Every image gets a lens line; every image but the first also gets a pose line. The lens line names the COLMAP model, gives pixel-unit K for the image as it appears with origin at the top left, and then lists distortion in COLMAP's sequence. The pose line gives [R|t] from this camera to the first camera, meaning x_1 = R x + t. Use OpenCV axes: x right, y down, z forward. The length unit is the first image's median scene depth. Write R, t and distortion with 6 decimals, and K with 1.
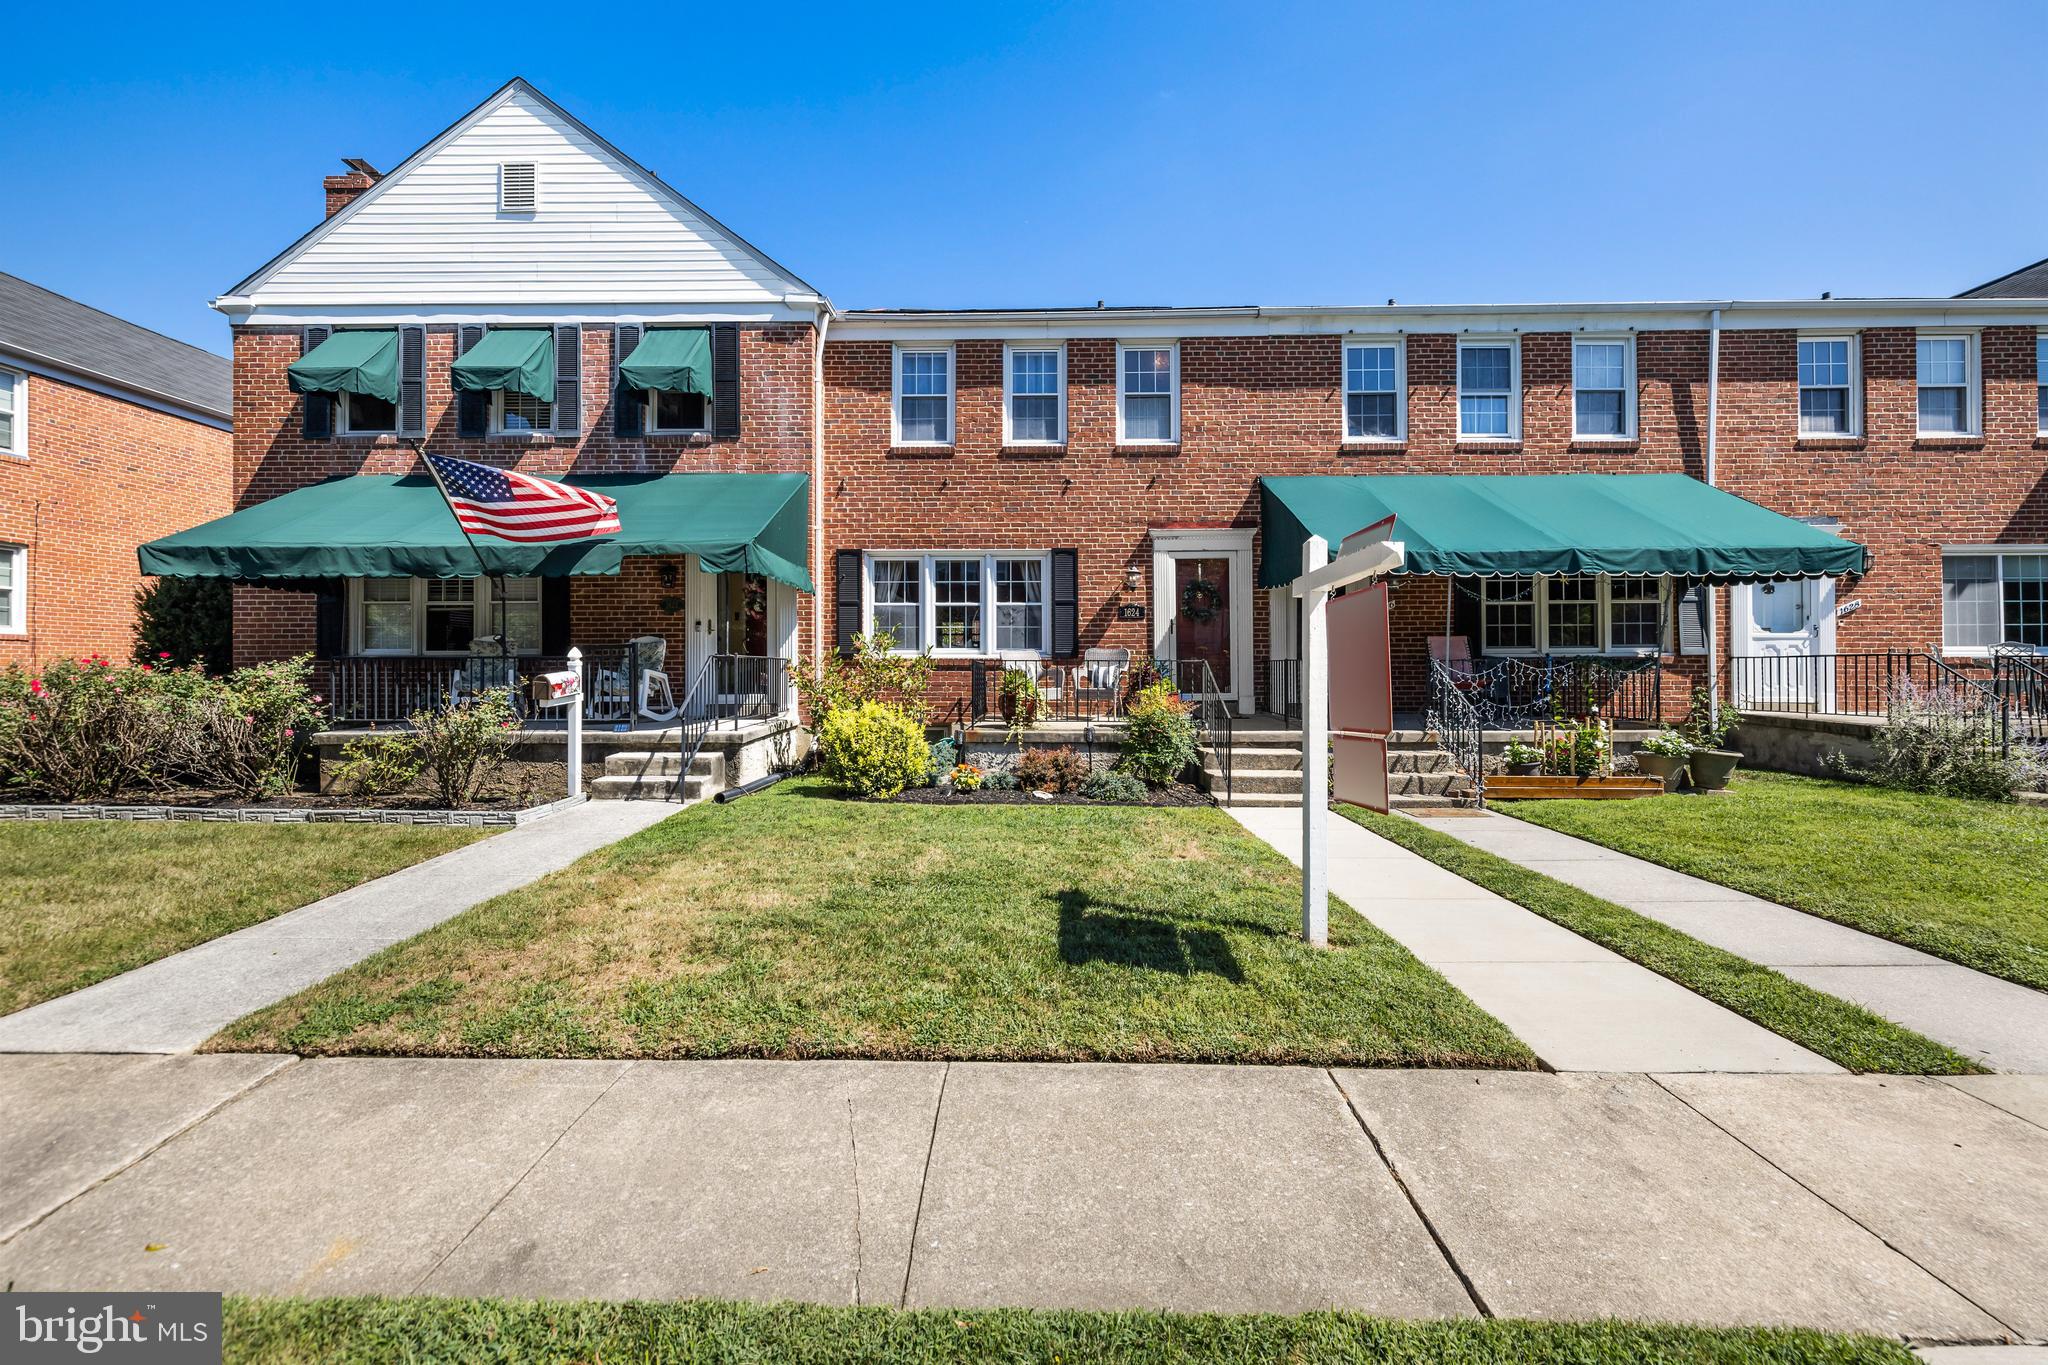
lens RADIAL K [[870.4, 0, 1017.4], [0, 870.4, 676.5], [0, 0, 1]] dist [0.002958, 0.000794]
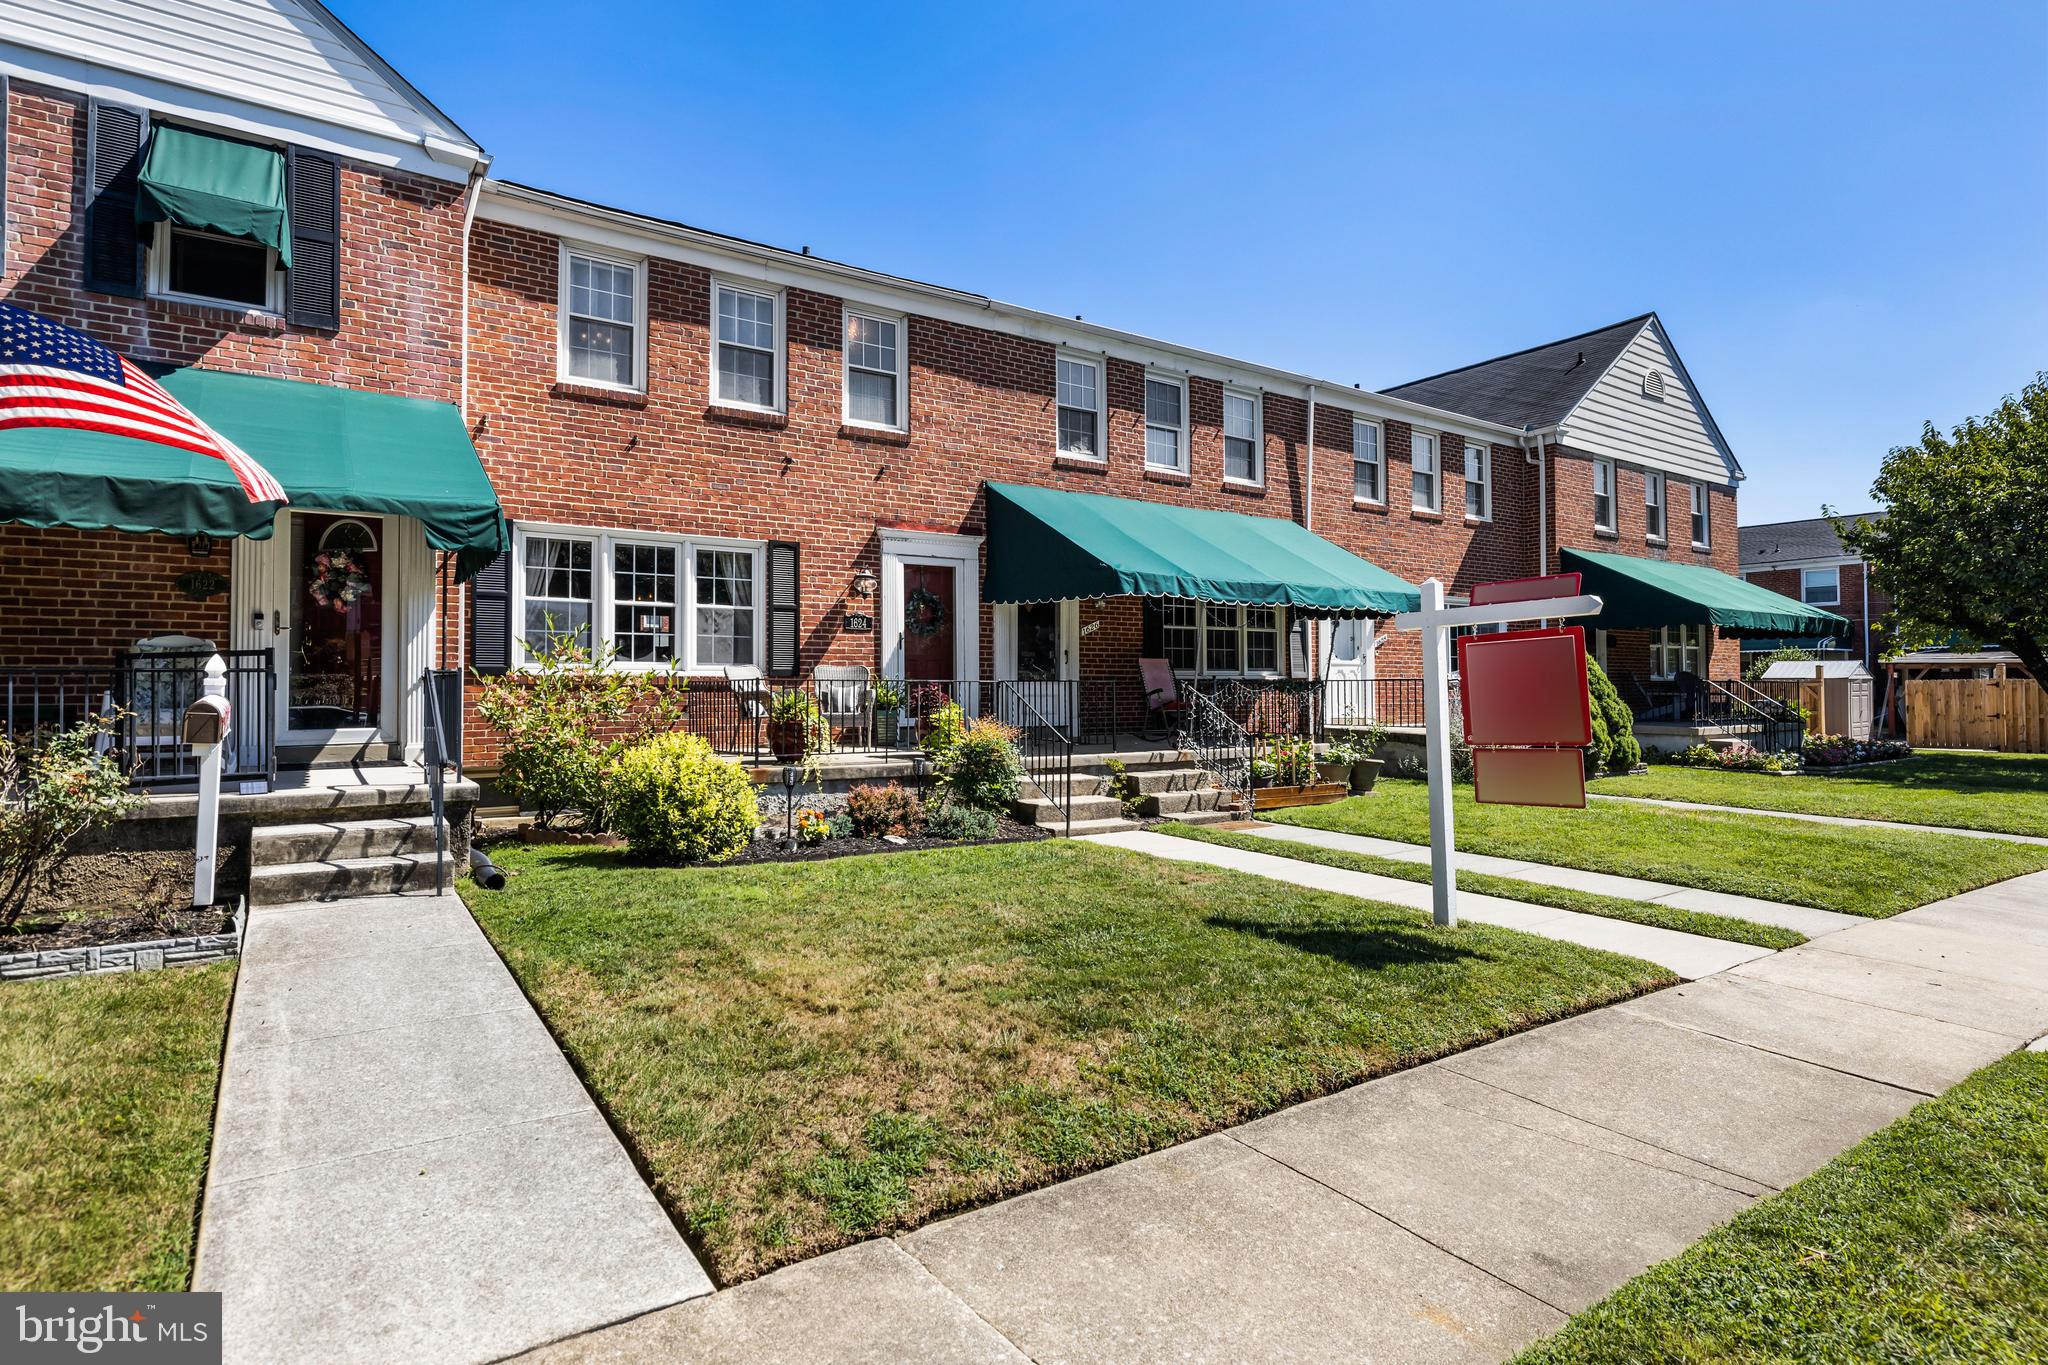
lens RADIAL K [[1065.4, 0, 1028.2], [0, 1065.4, 681.2], [0, 0, 1]] dist [-0.005232, 0.000820]
pose [[0.814691, 0.005322, 0.579871, -0.336551], [0.003113, 0.999903, -0.013550, -0.002471], [-0.579887, 0.012844, 0.814596, 0.059324]]
